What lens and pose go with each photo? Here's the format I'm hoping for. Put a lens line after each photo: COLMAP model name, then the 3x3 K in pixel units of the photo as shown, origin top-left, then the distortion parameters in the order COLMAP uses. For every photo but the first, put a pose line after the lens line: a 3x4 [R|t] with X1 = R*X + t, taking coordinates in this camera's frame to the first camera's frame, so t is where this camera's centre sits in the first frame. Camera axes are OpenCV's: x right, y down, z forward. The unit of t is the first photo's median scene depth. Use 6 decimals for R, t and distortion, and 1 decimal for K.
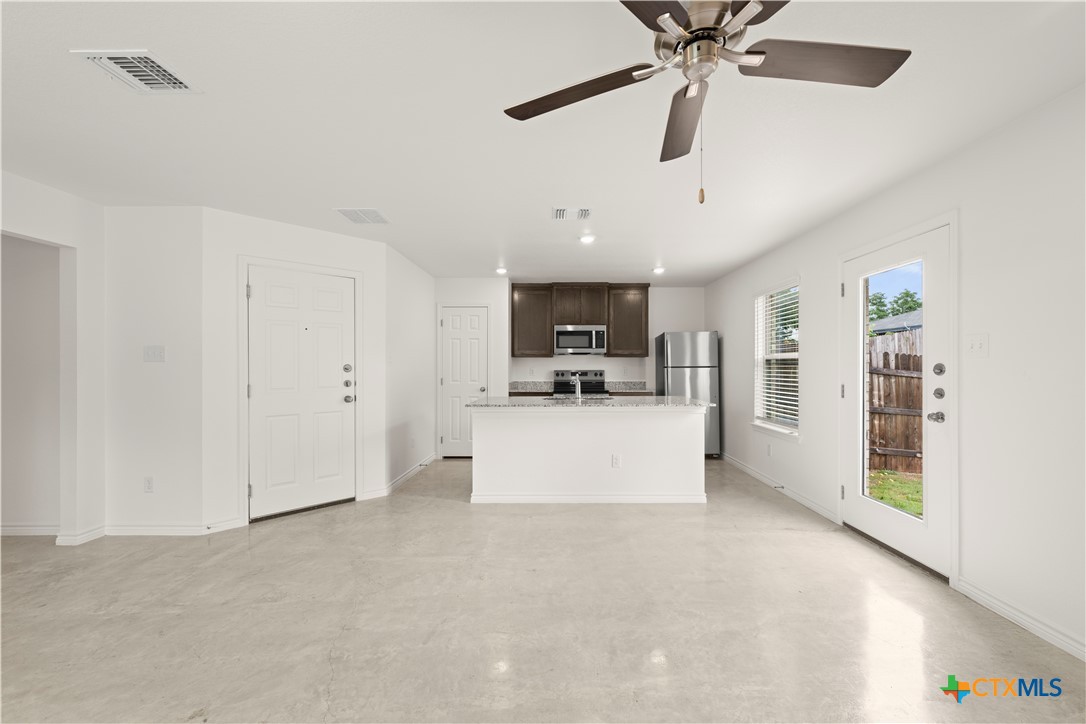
lens RADIAL K [[429.7, 0, 551.7], [0, 429.7, 364.3], [0, 0, 1]] dist [-0.000166, -0.000180]
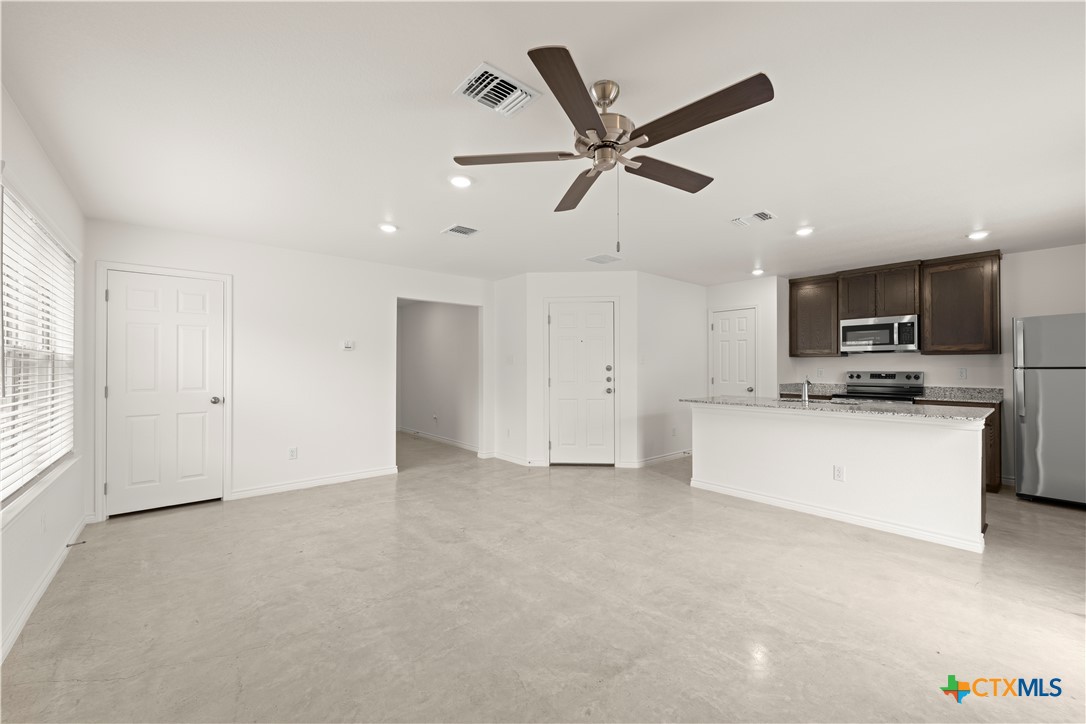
lens RADIAL K [[429.7, 0, 551.7], [0, 429.7, 364.3], [0, 0, 1]] dist [-0.000166, -0.000180]
pose [[0.656183, -0.004097, -0.754591, 0.435387], [0.003680, 0.999991, -0.002229, -0.001258], [0.754593, -0.001314, 0.656192, -0.033269]]
